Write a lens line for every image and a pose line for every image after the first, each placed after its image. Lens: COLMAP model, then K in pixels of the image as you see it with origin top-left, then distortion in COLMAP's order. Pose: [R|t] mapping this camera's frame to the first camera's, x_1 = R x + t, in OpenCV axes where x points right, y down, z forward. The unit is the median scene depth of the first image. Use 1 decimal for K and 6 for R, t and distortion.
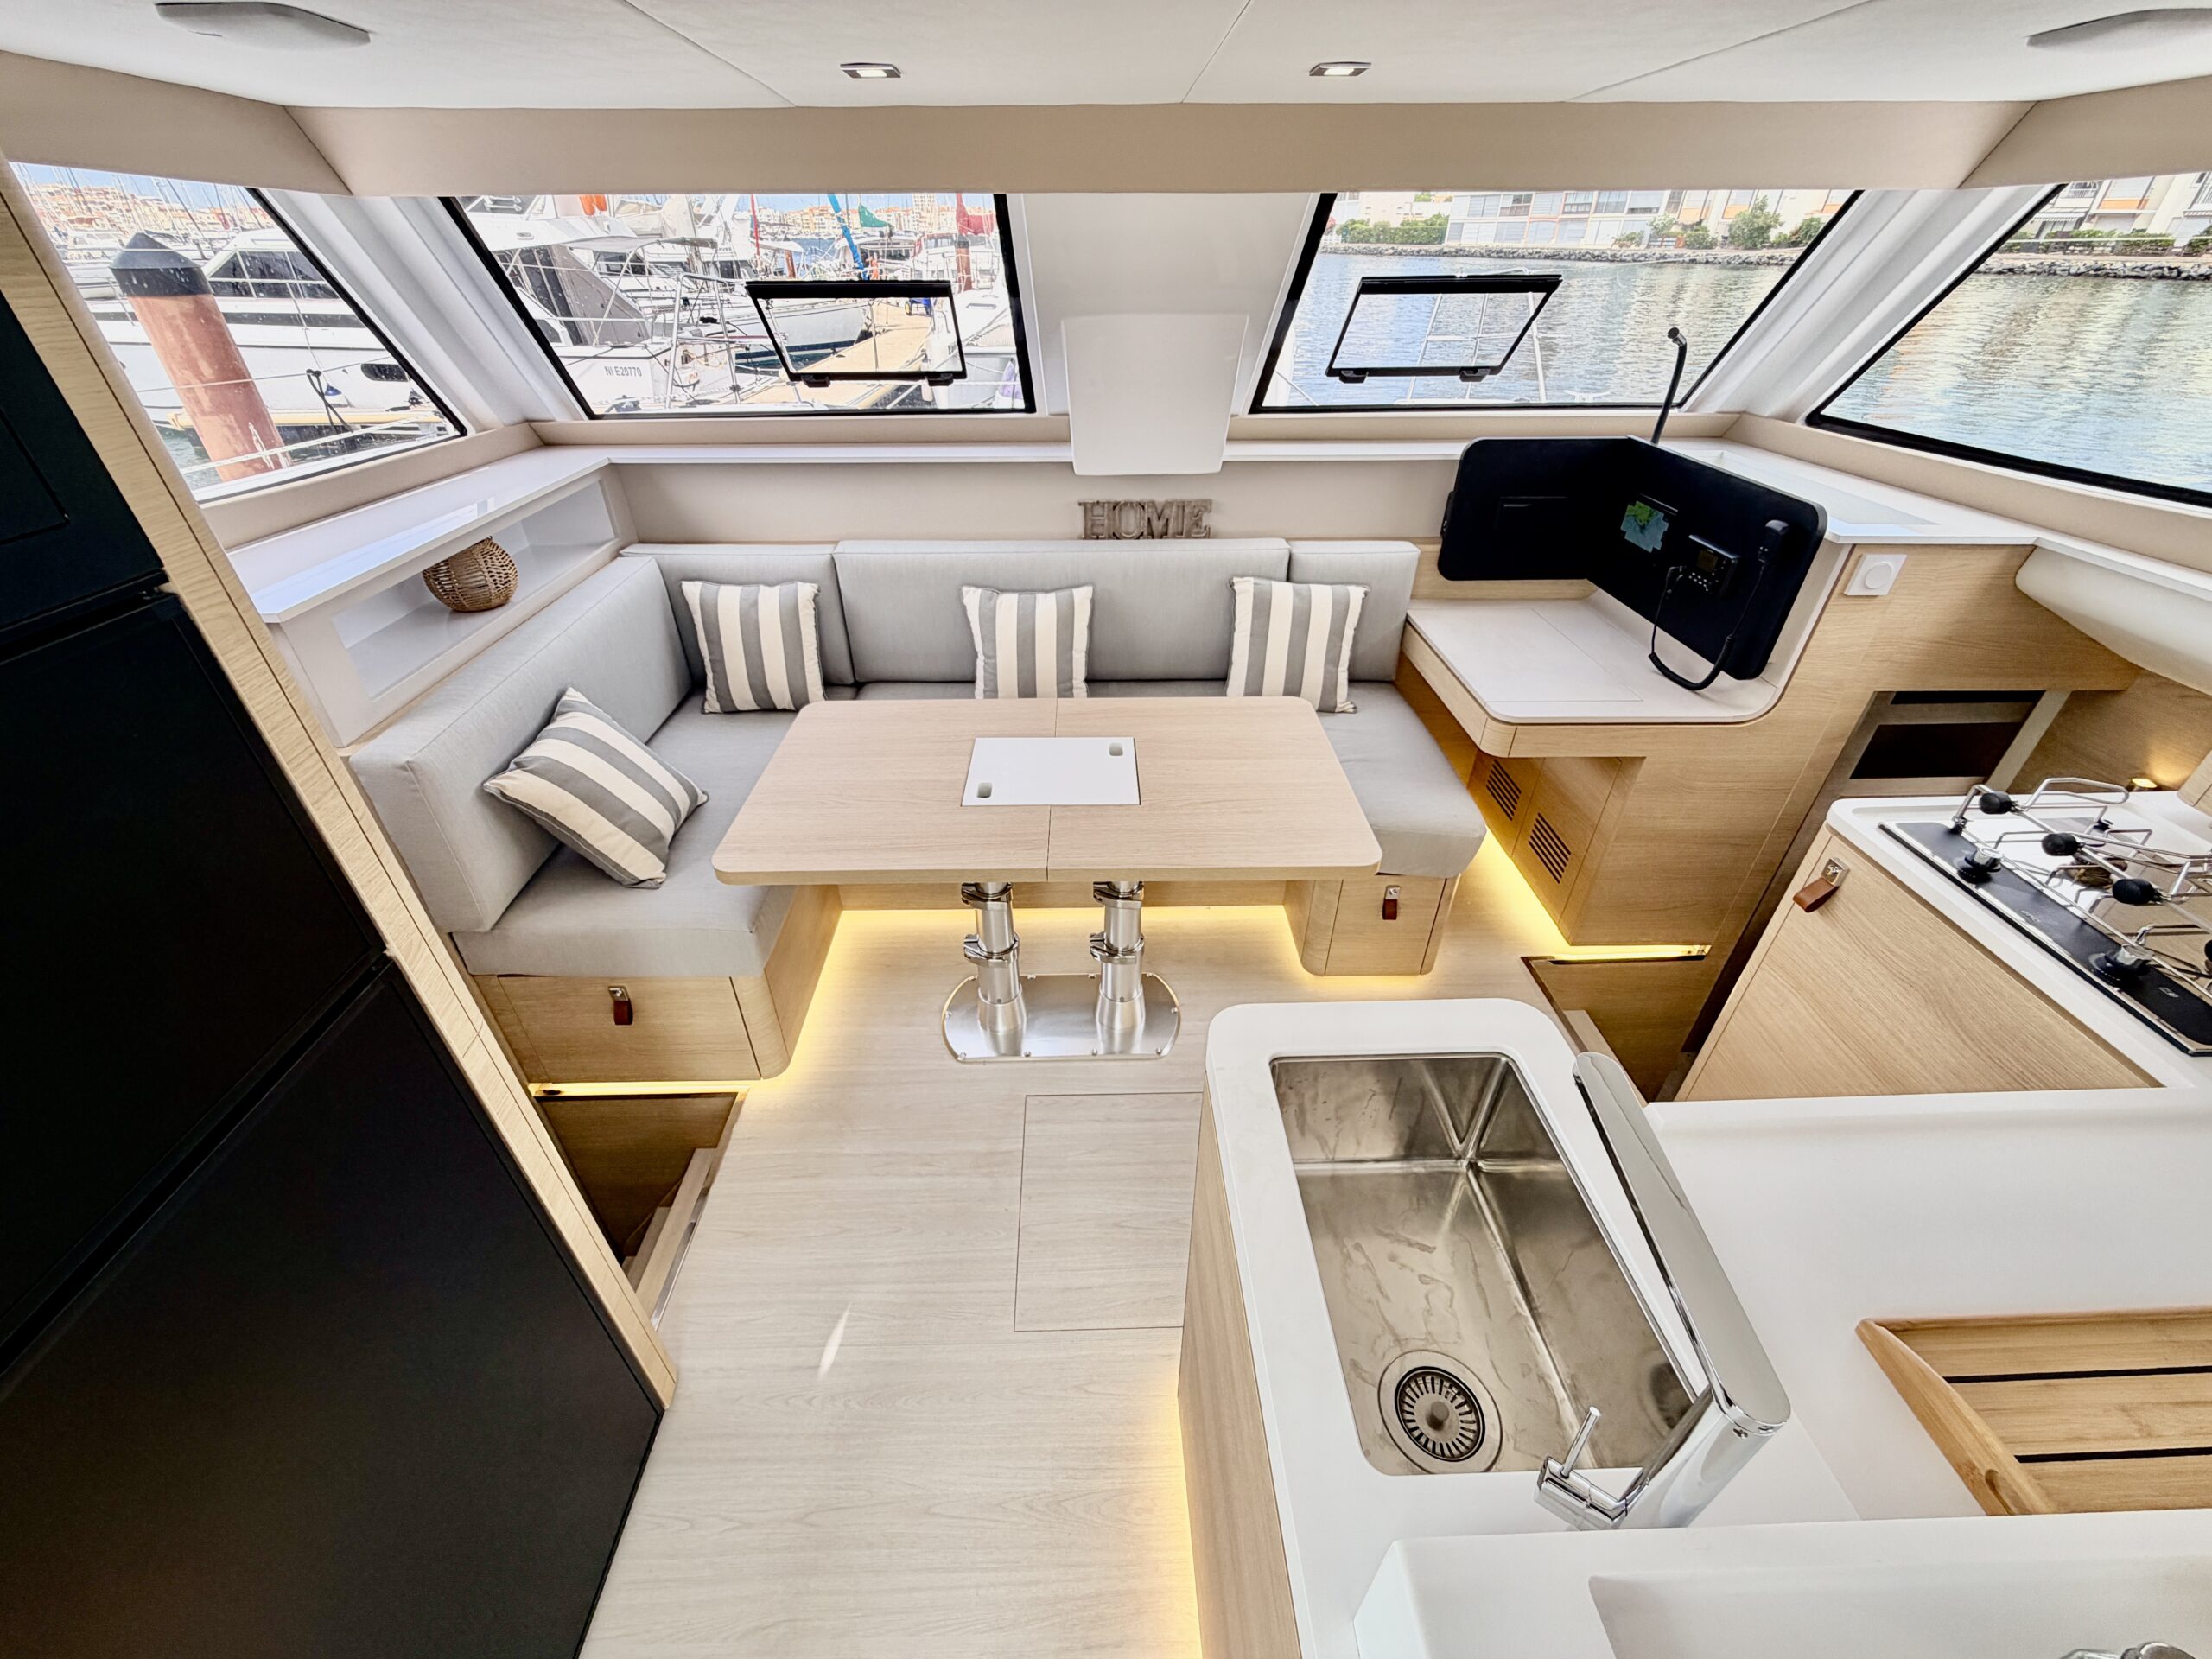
lens RADIAL K [[887.9, 0, 1104.3], [0, 887.9, 824.0], [0, 0, 1]] dist [-0.002390, 0.001119]
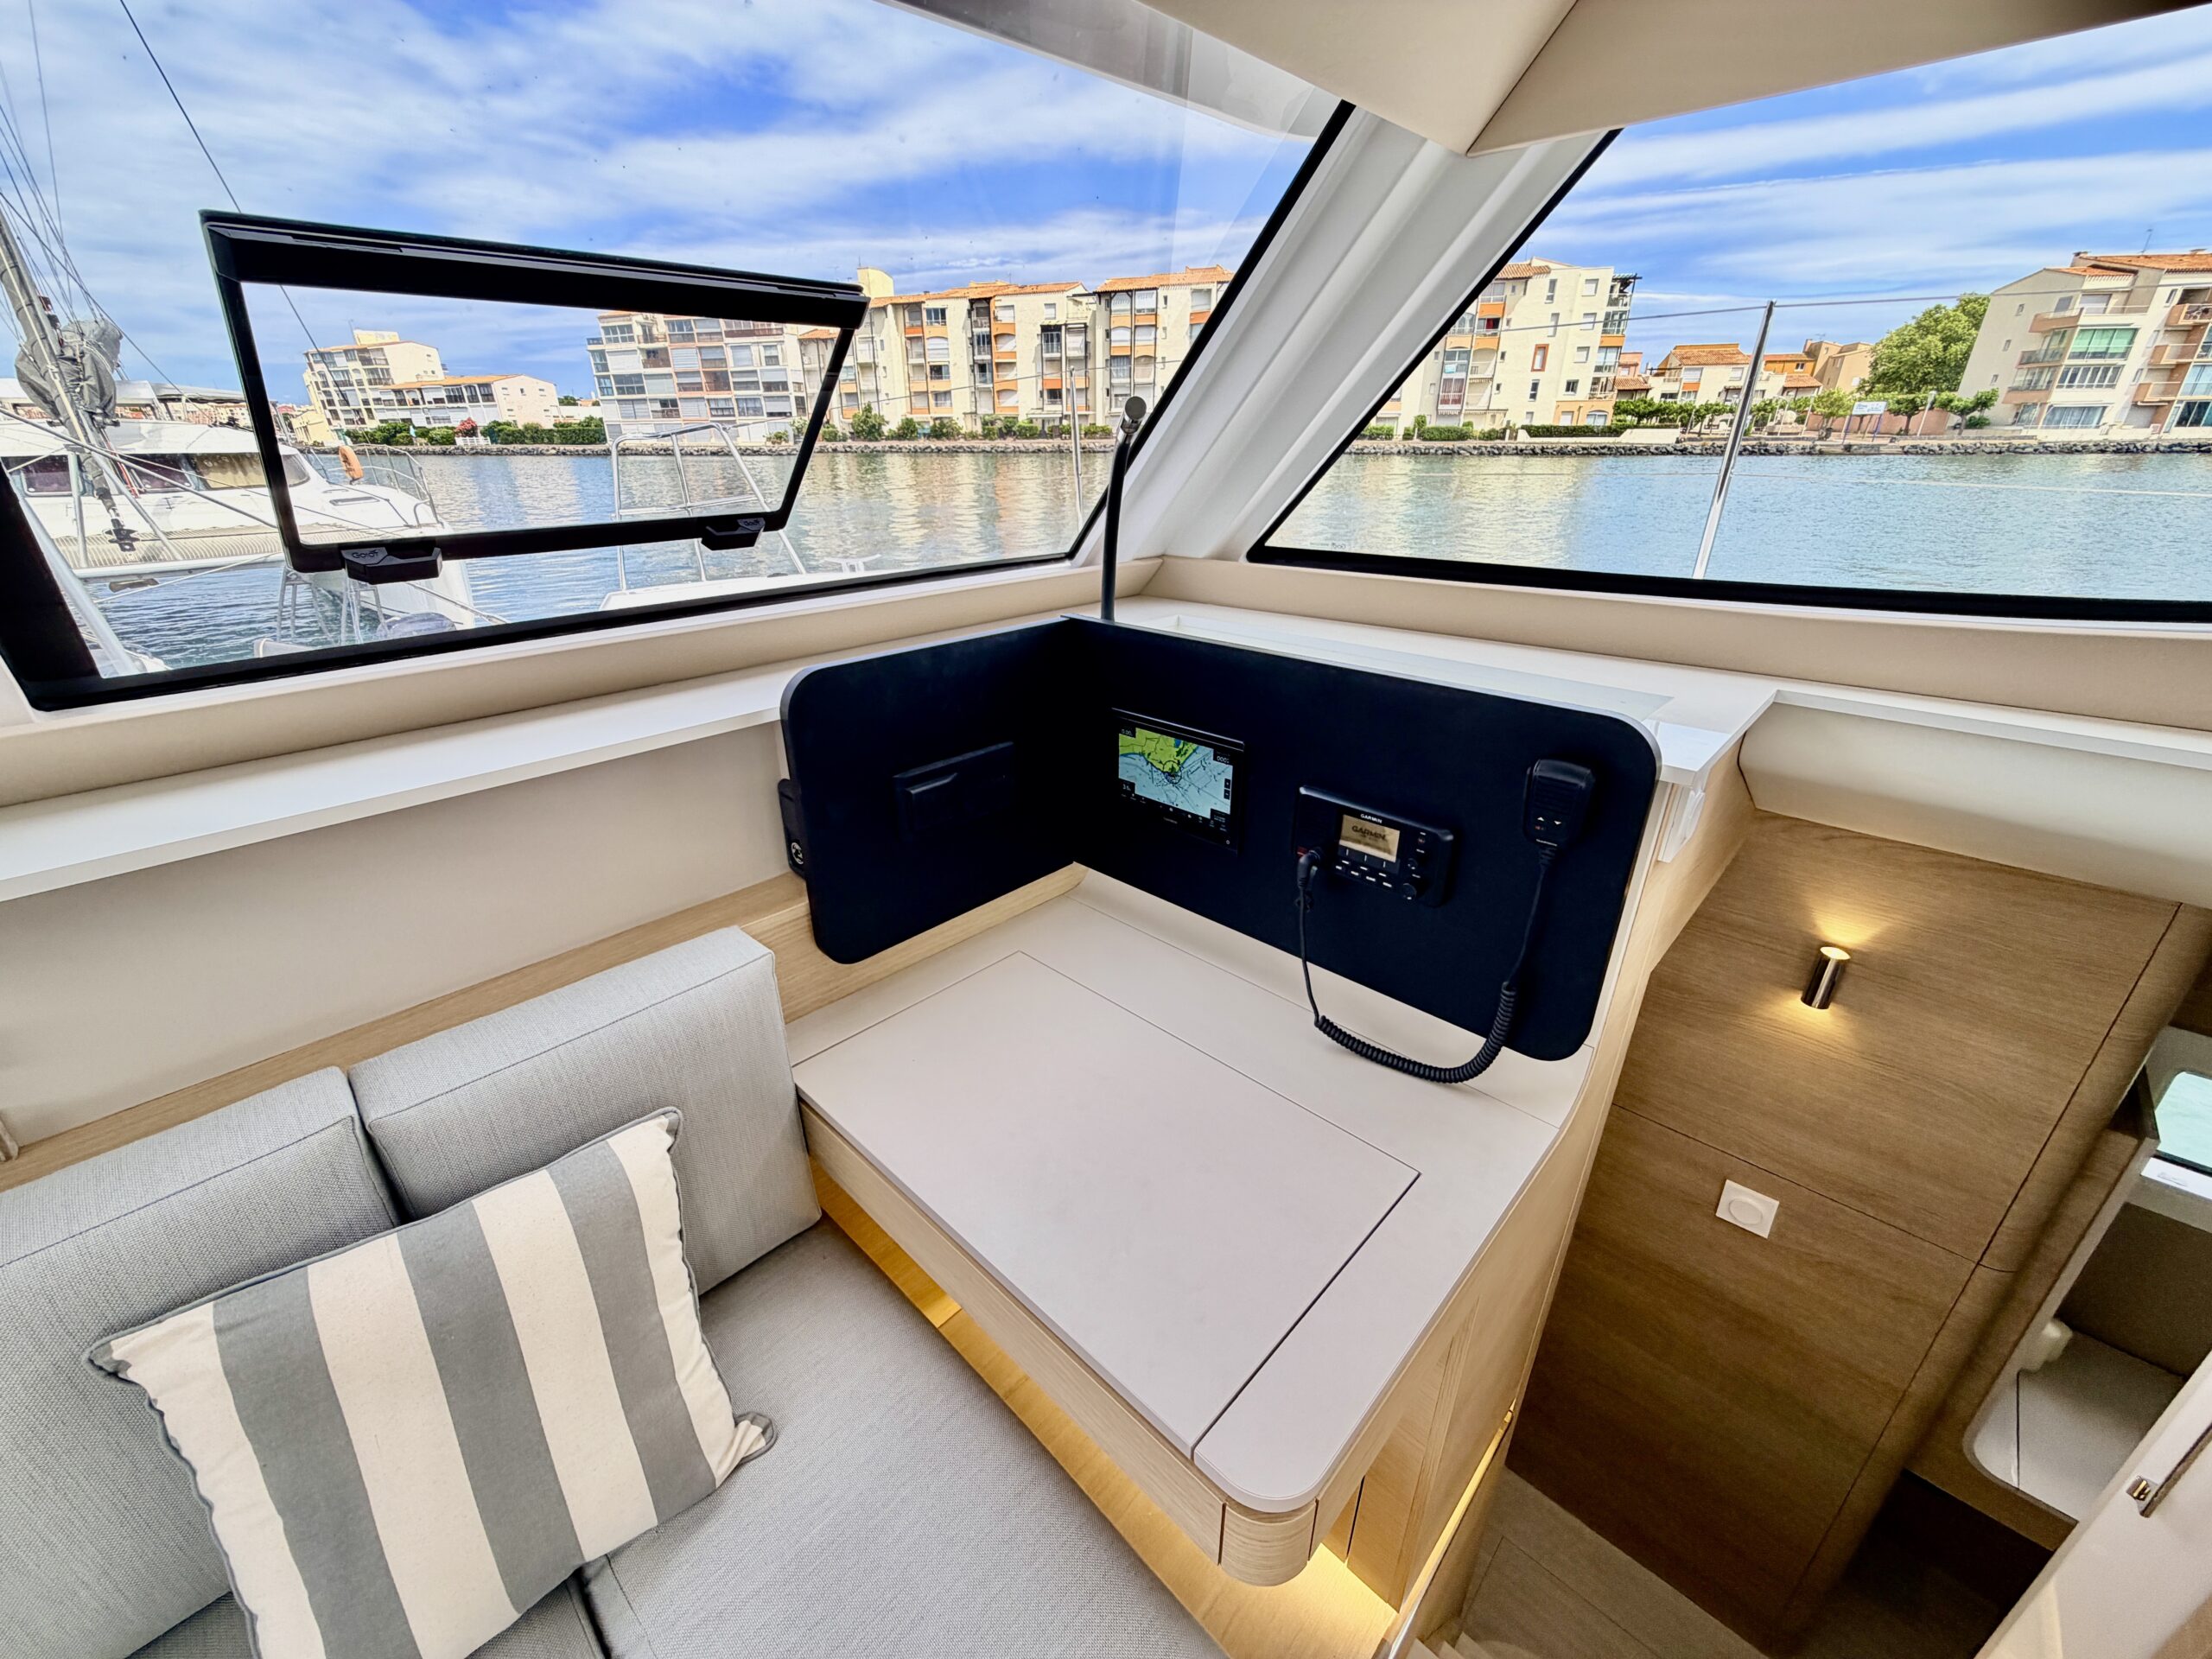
lens RADIAL K [[887.9, 0, 1097.5], [0, 887.9, 835.4], [0, 0, 1]] dist [-0.002390, 0.001119]
pose [[0.712320, -0.296867, 0.635979, 0.237183], [0.395318, 0.918437, -0.014055, -0.311348], [-0.579934, 0.261426, 0.771578, 0.635796]]
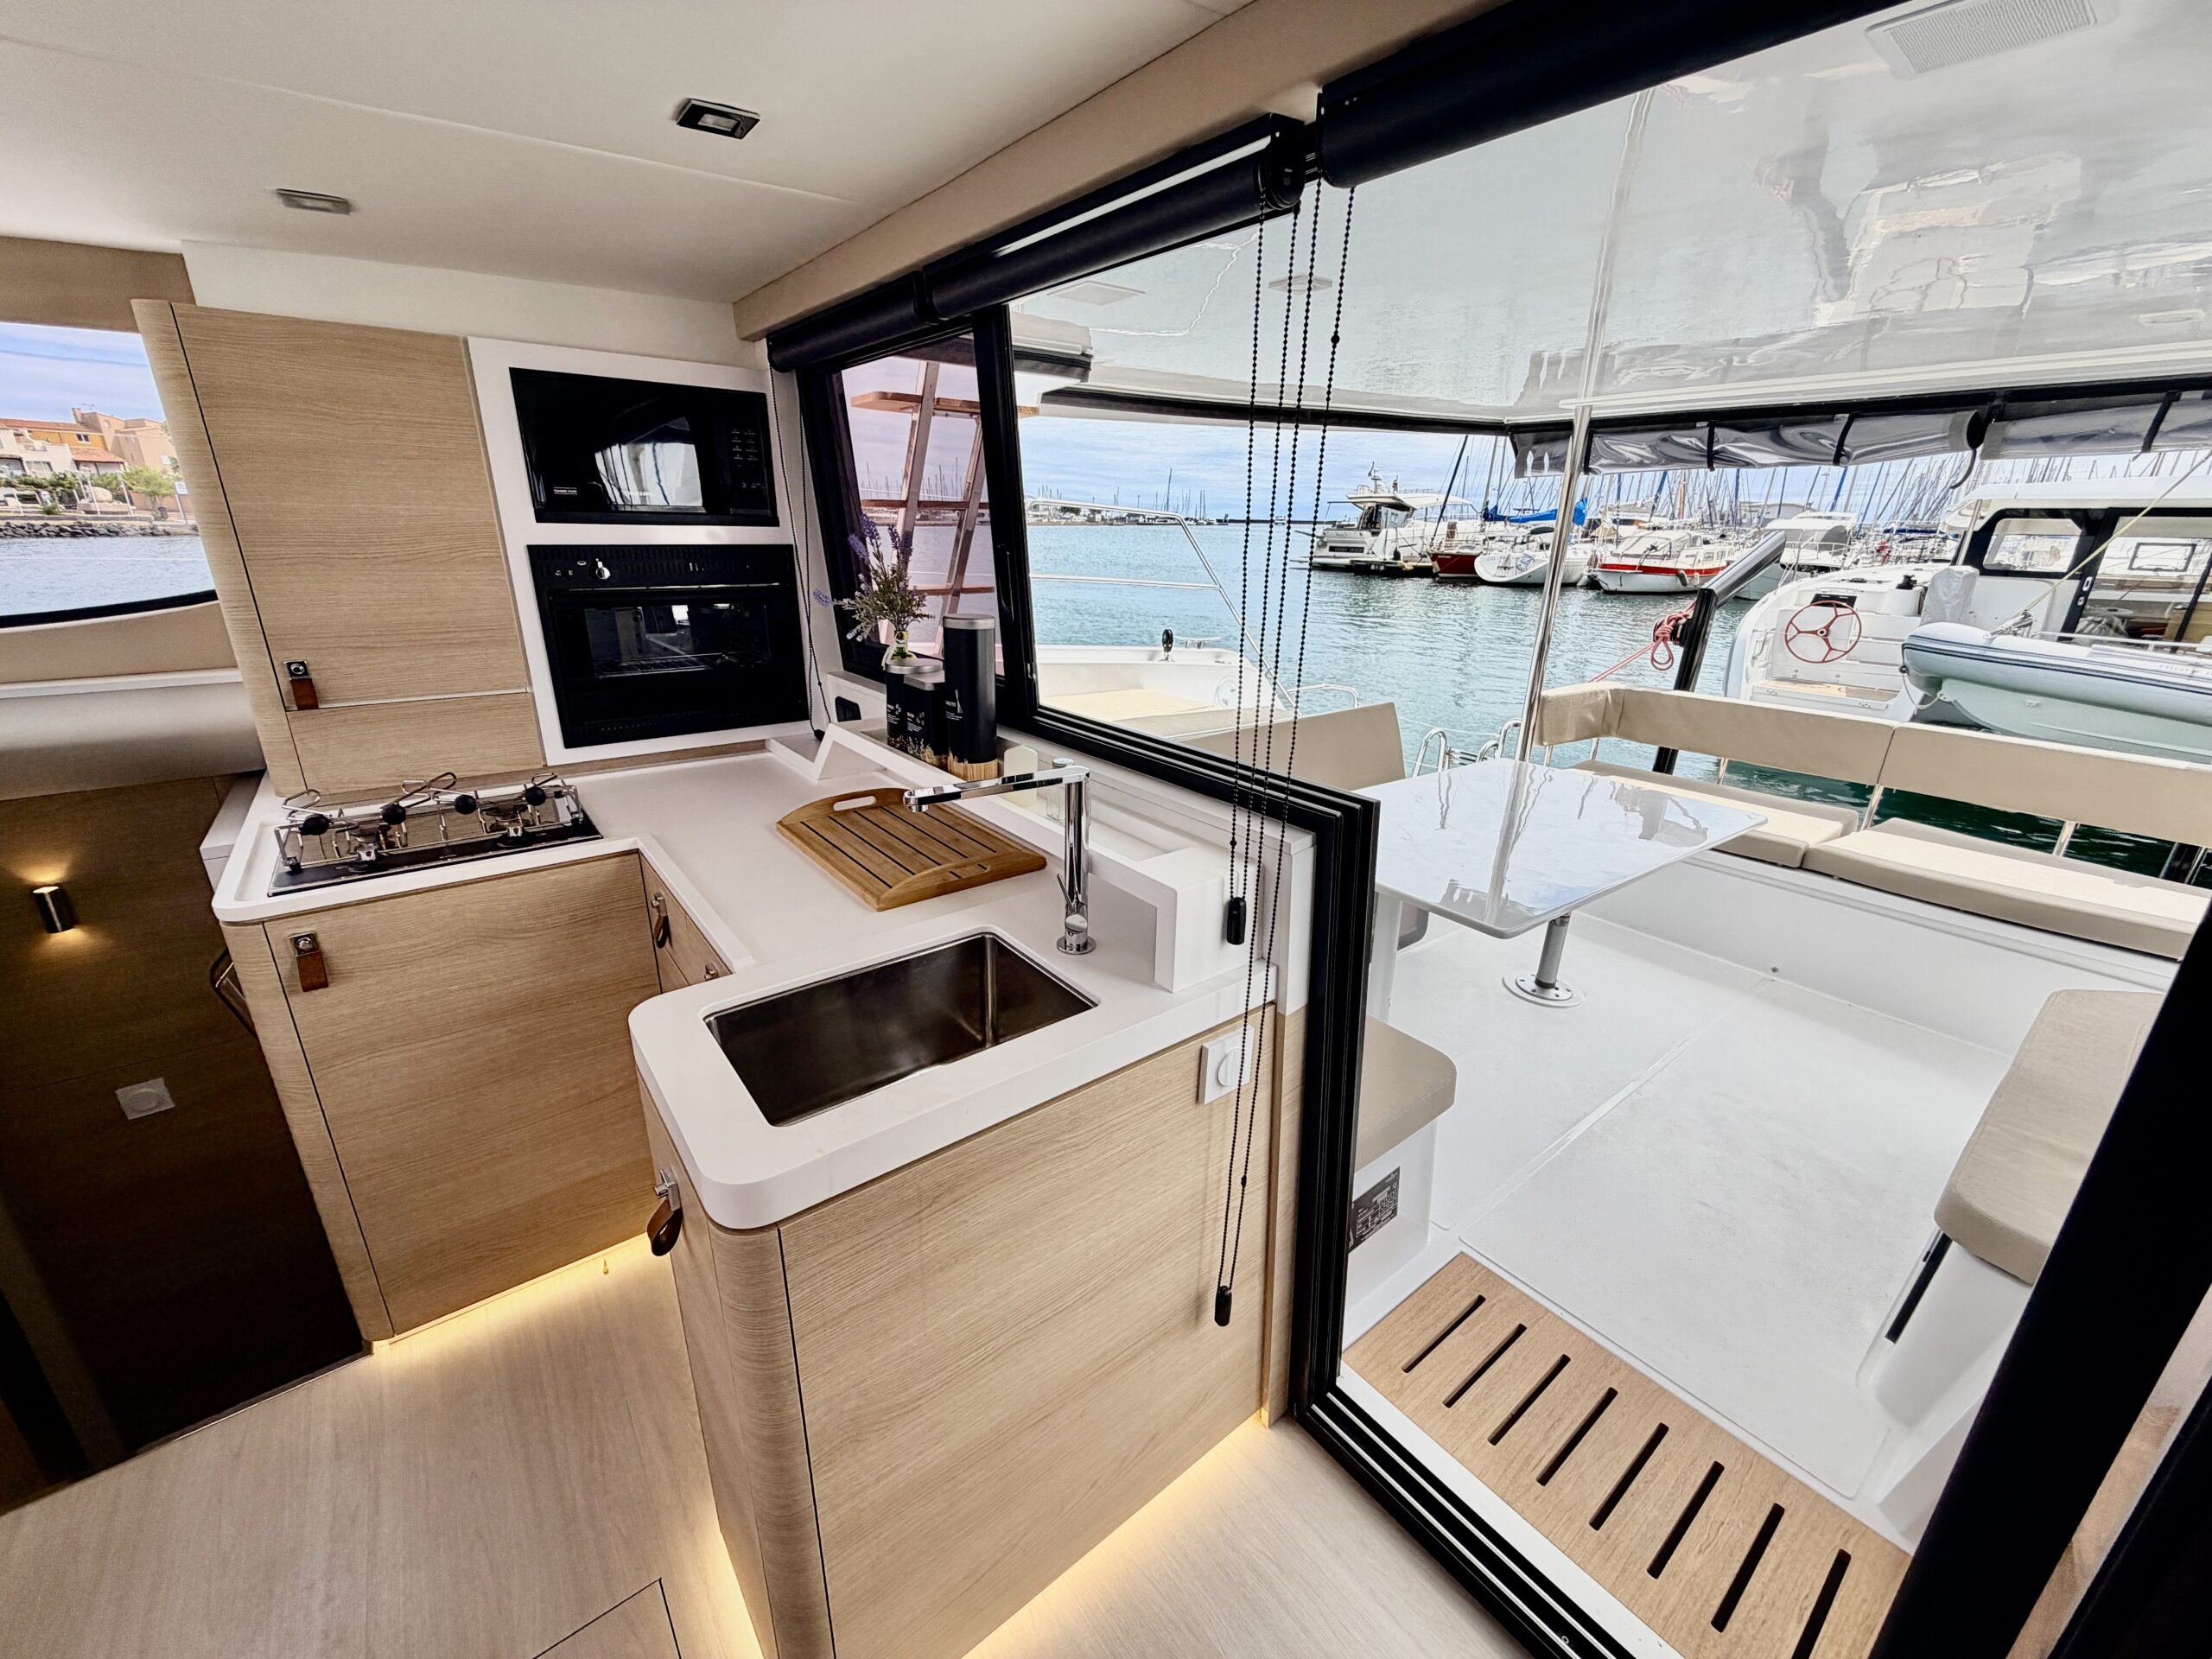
lens RADIAL K [[887.9, 0, 1102.4], [0, 887.9, 830.2], [0, 0, 1]] dist [-0.002390, 0.001119]
pose [[-0.589147, -0.276735, 0.759160, -0.246705], [0.434885, 0.683248, 0.586556, -0.134971], [-0.681014, 0.675715, -0.282186, 0.348529]]
